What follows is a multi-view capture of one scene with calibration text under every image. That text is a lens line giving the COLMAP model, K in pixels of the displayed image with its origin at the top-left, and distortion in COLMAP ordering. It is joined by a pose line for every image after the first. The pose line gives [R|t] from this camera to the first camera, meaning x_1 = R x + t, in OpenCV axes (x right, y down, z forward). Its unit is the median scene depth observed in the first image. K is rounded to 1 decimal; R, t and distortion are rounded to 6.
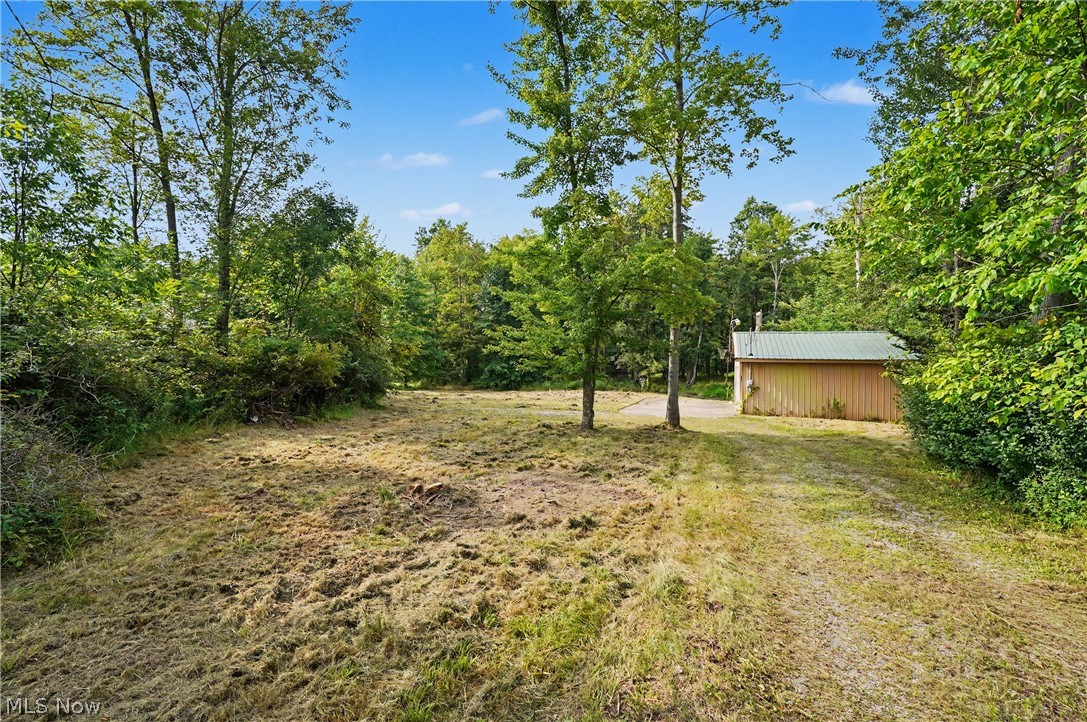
lens RADIAL K [[506.9, 0, 545.4], [0, 506.9, 363.1], [0, 0, 1]] dist [-0.001663, -0.000524]
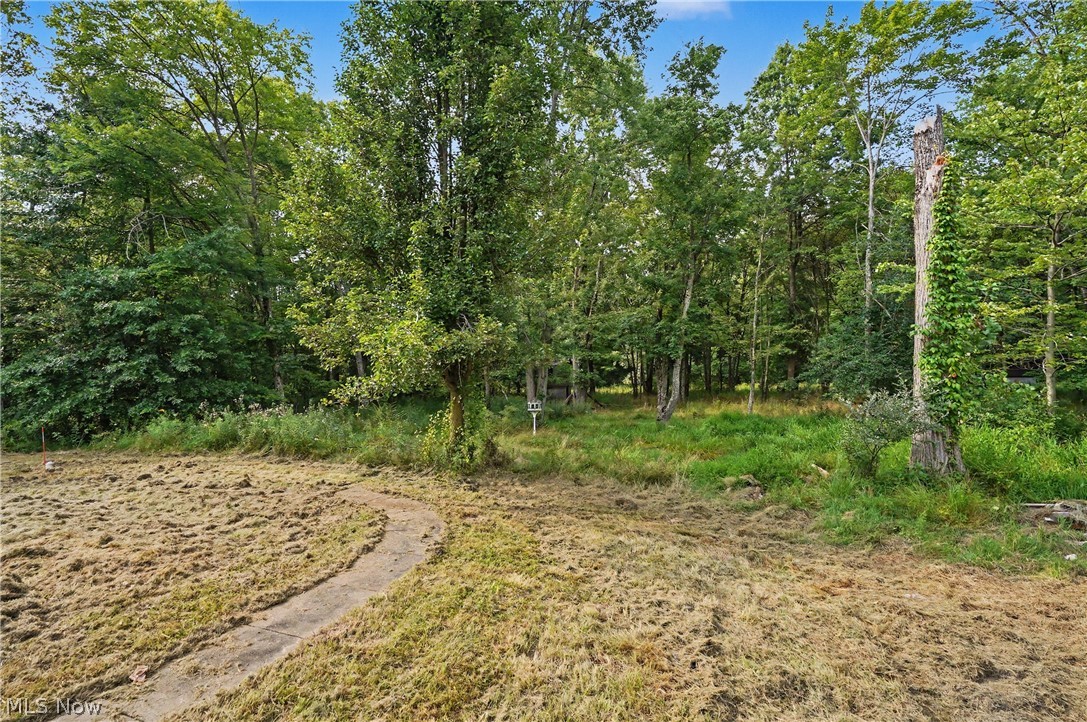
lens RADIAL K [[506.9, 0, 545.4], [0, 506.9, 363.1], [0, 0, 1]] dist [-0.001663, -0.000524]
pose [[0.999928, -0.011513, 0.003446, 0.221089], [0.011604, 0.999551, -0.027608, 0.013972], [-0.003126, 0.027646, 0.999613, 0.700354]]
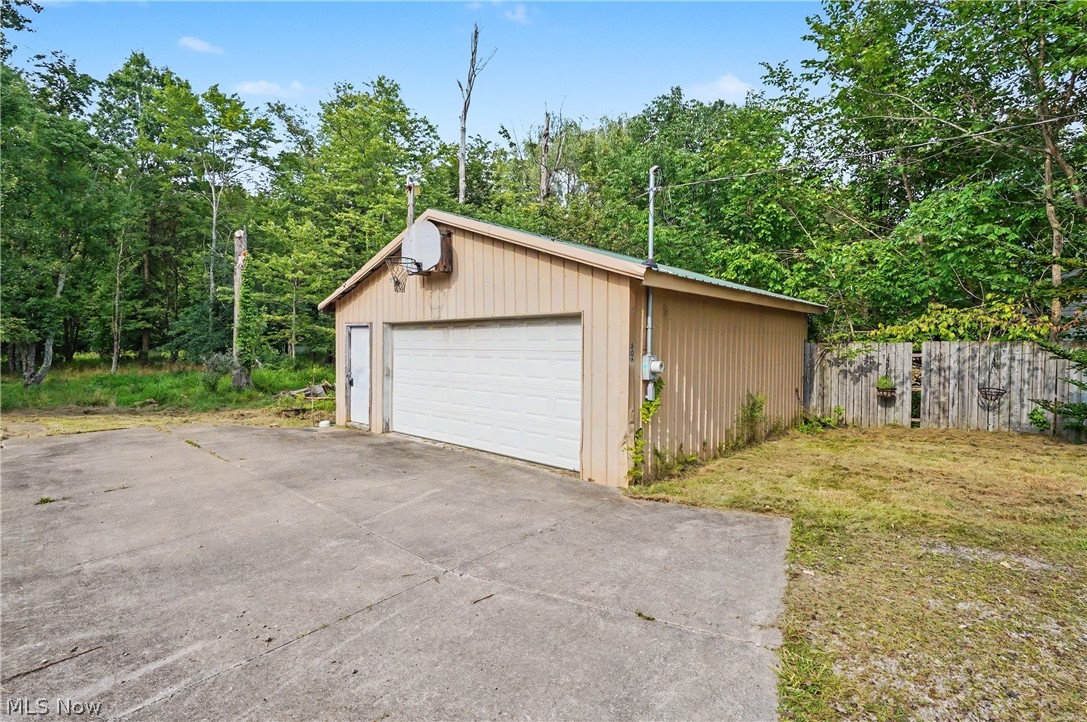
lens RADIAL K [[506.9, 0, 545.4], [0, 506.9, 363.1], [0, 0, 1]] dist [-0.001663, -0.000524]
pose [[0.403443, -0.040939, 0.914088, 0.062269], [0.004578, 0.999076, 0.042725, 0.012142], [-0.914993, -0.013053, 0.403258, 0.457283]]
